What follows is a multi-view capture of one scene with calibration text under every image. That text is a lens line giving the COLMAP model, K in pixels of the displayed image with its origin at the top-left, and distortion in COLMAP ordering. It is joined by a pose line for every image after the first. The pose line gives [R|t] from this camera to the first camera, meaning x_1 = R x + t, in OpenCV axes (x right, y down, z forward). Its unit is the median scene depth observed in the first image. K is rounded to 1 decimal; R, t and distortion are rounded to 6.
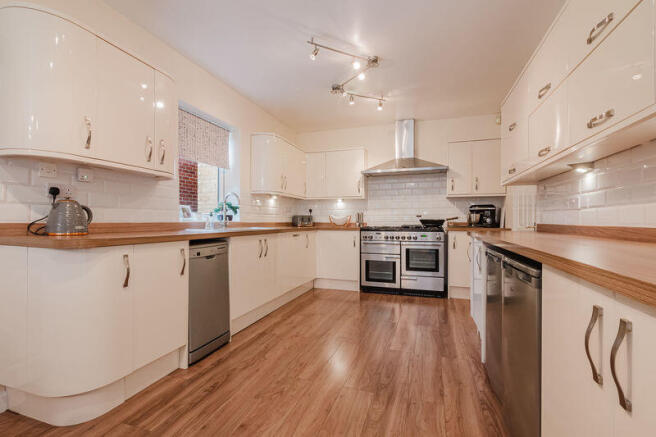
lens RADIAL K [[295.6, 0, 329.1], [0, 295.6, 213.2], [0, 0, 1]] dist [-0.000063, 0.000219]
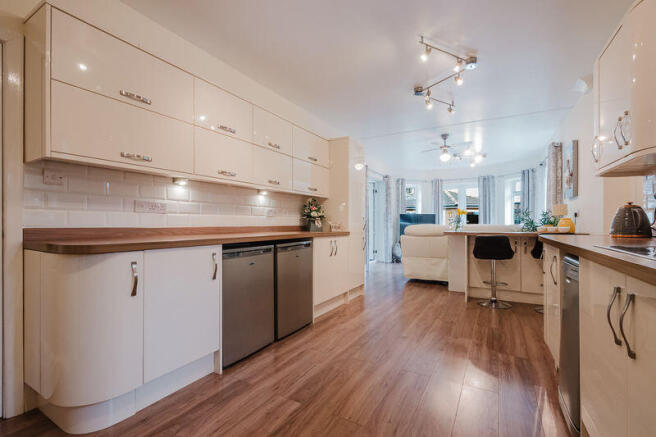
lens RADIAL K [[292.4, 0, 326.8], [0, 292.4, 225.6], [0, 0, 1]] dist [-0.002763, -0.000409]
pose [[-0.981034, -0.004809, 0.193774, 0.011027], [-0.007774, 0.999864, -0.014548, 0.042270], [-0.193678, -0.015778, -0.980938, 1.757798]]
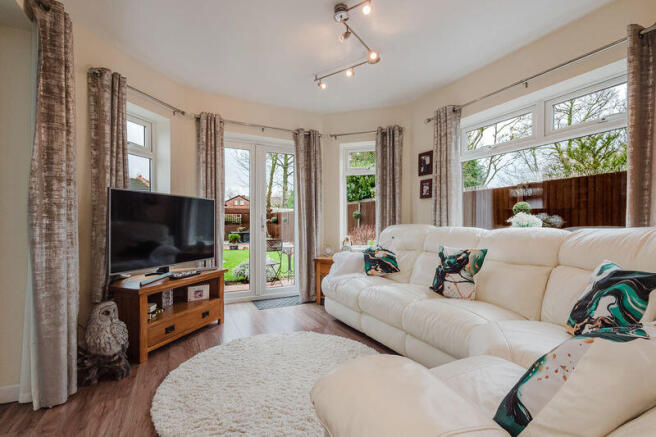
lens RADIAL K [[292.4, 0, 326.8], [0, 292.4, 225.6], [0, 0, 1]] dist [-0.002763, -0.000409]
pose [[-0.693321, -0.000776, -0.720628, 0.028614], [0.015624, 0.999748, -0.016109, -0.010113], [0.720459, -0.022427, -0.693134, -0.714265]]
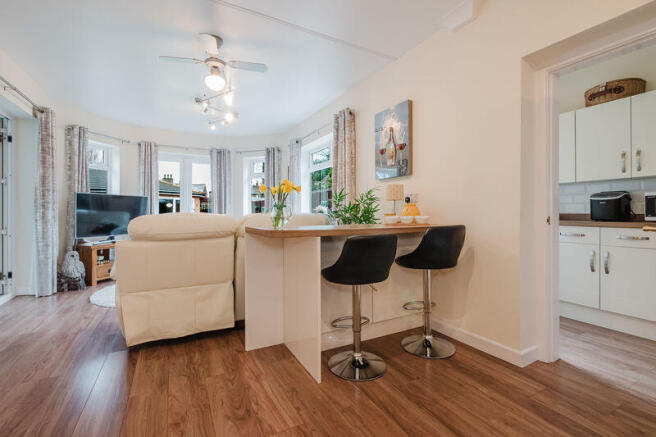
lens RADIAL K [[295.6, 0, 329.1], [0, 295.6, 213.2], [0, 0, 1]] dist [-0.000063, 0.000219]
pose [[-0.682449, -0.004103, -0.730922, 0.099677], [0.013006, 0.999758, -0.017755, 0.020647], [0.730817, -0.021624, -0.682230, 0.498631]]
